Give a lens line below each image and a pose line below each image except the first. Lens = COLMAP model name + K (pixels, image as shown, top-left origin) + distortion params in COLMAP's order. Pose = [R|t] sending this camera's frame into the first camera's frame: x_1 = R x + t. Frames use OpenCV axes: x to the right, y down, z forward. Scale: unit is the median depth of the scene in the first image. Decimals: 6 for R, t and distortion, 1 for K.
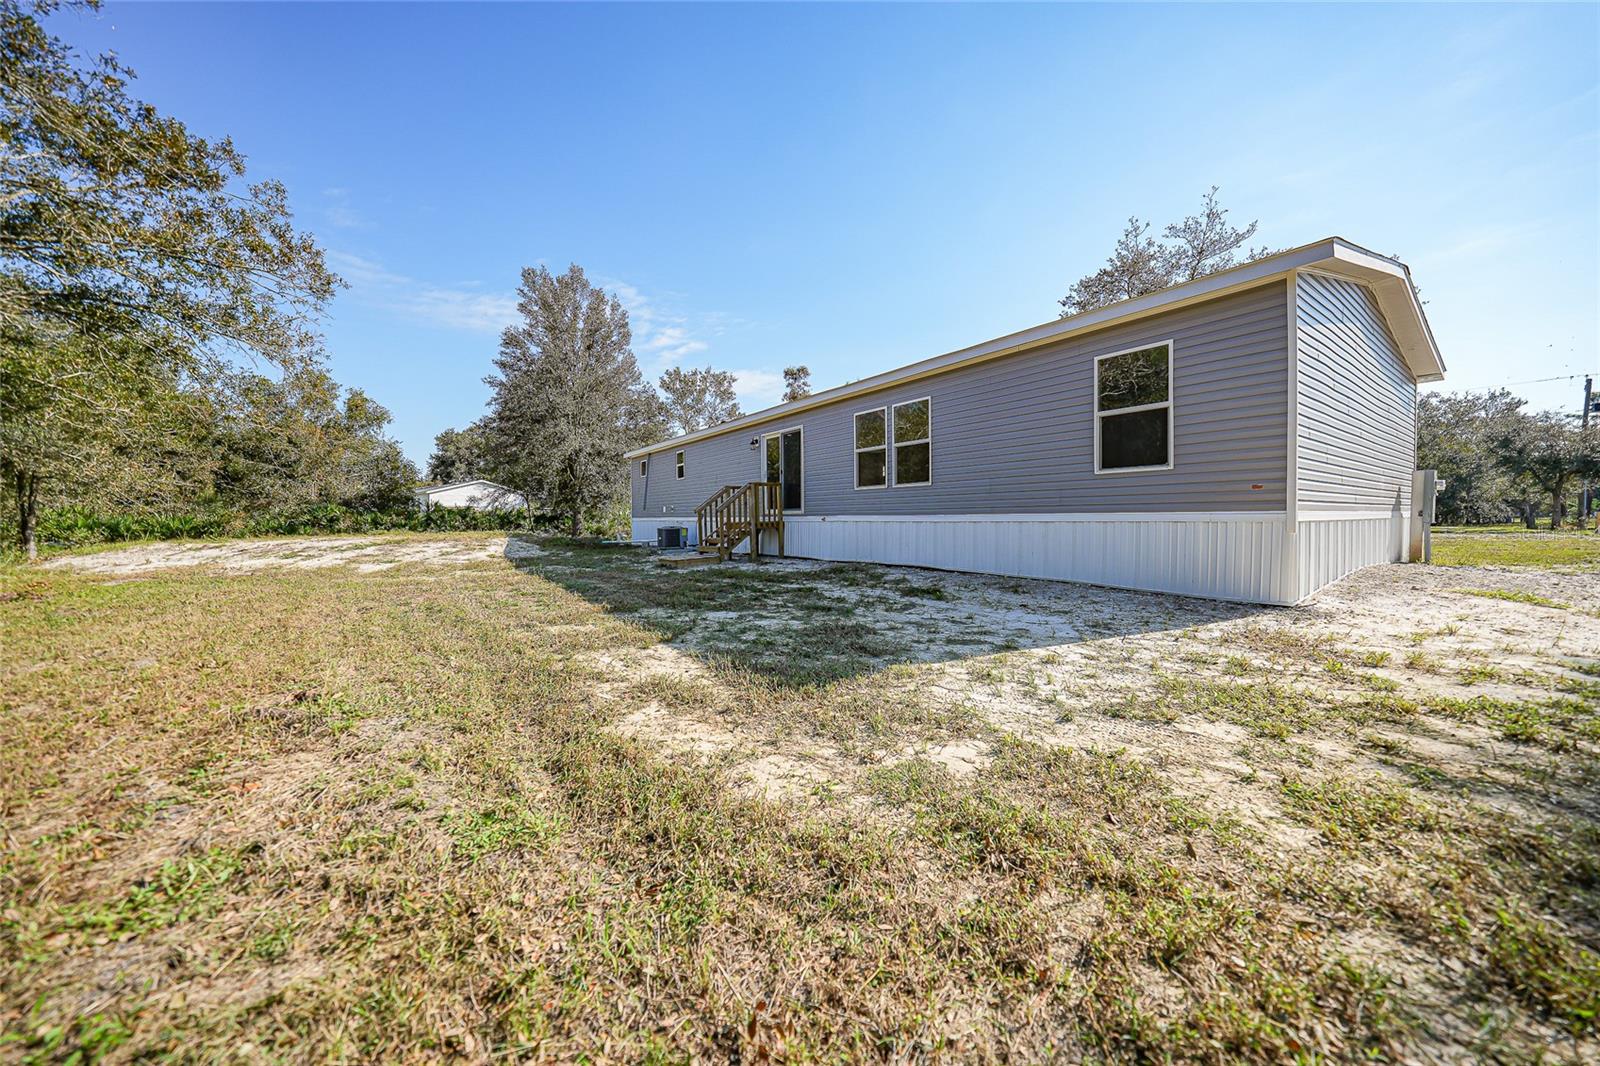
lens RADIAL K [[560.7, 0, 807.2], [0, 560.7, 531.1], [0, 0, 1]] dist [-0.026598, 0.006054]
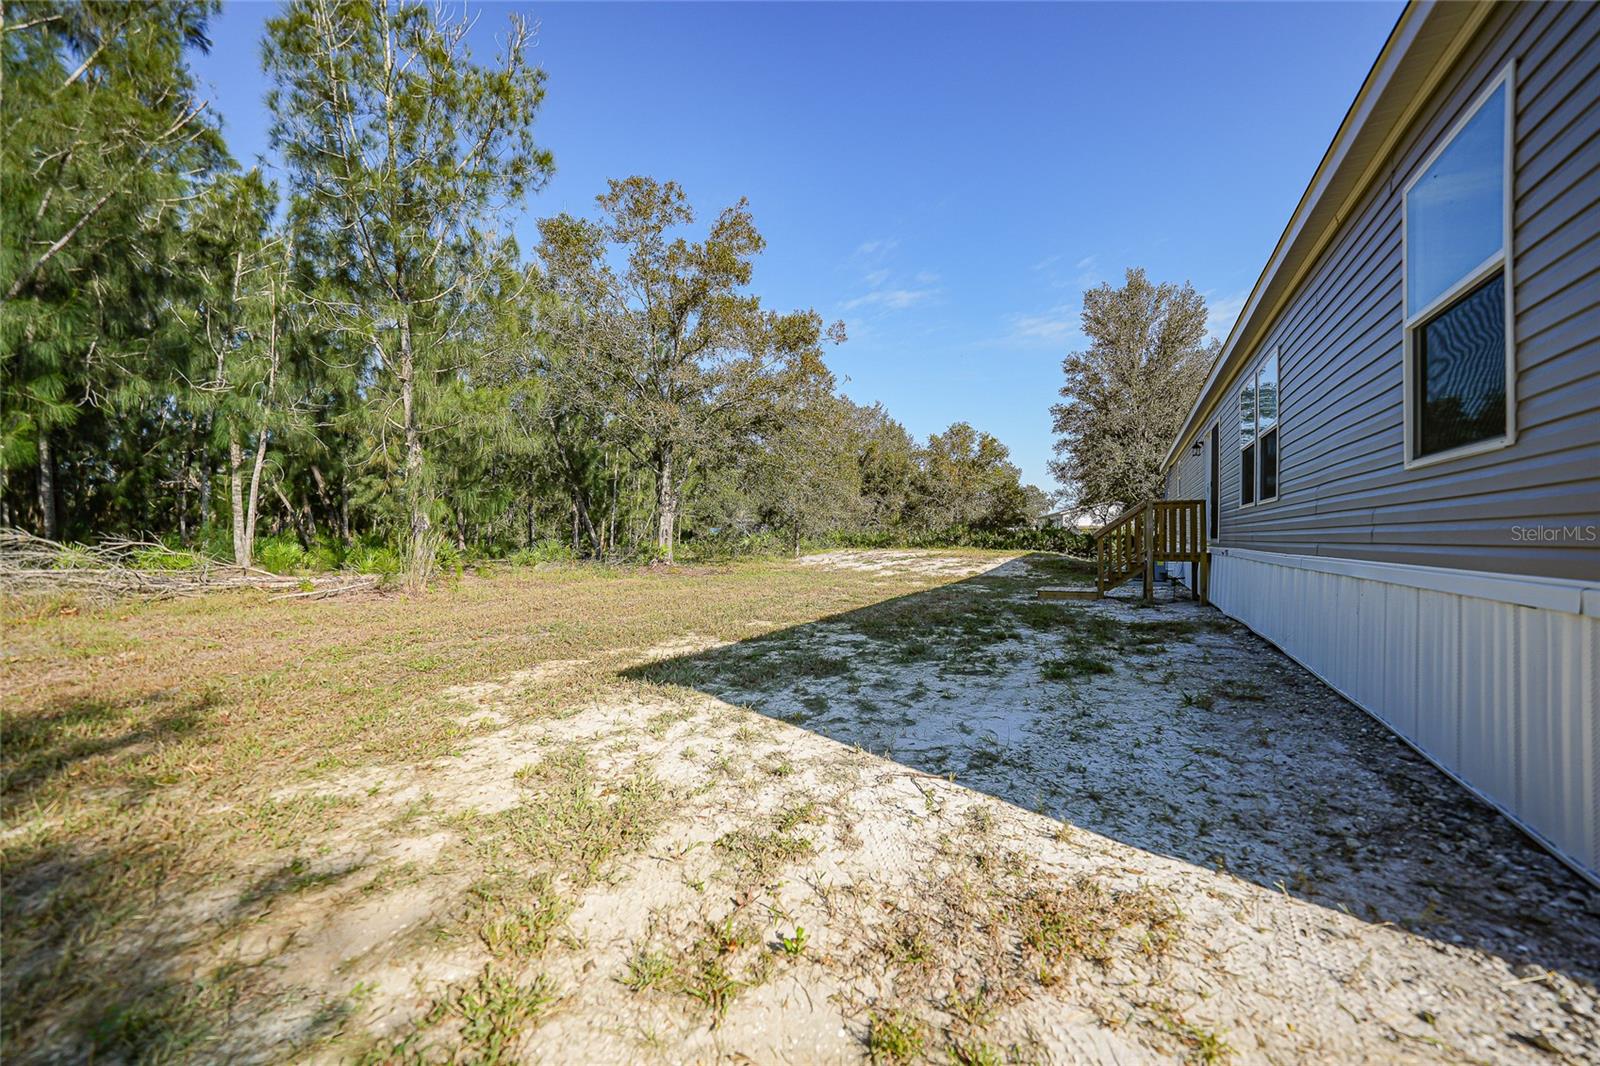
lens RADIAL K [[560.7, 0, 793.1], [0, 560.7, 528.2], [0, 0, 1]] dist [-0.026598, 0.006054]
pose [[0.402690, 0.003619, -0.915329, 0.790875], [-0.037530, 0.999217, -0.012560, -0.041680], [0.914567, 0.039410, 0.402510, 0.474598]]
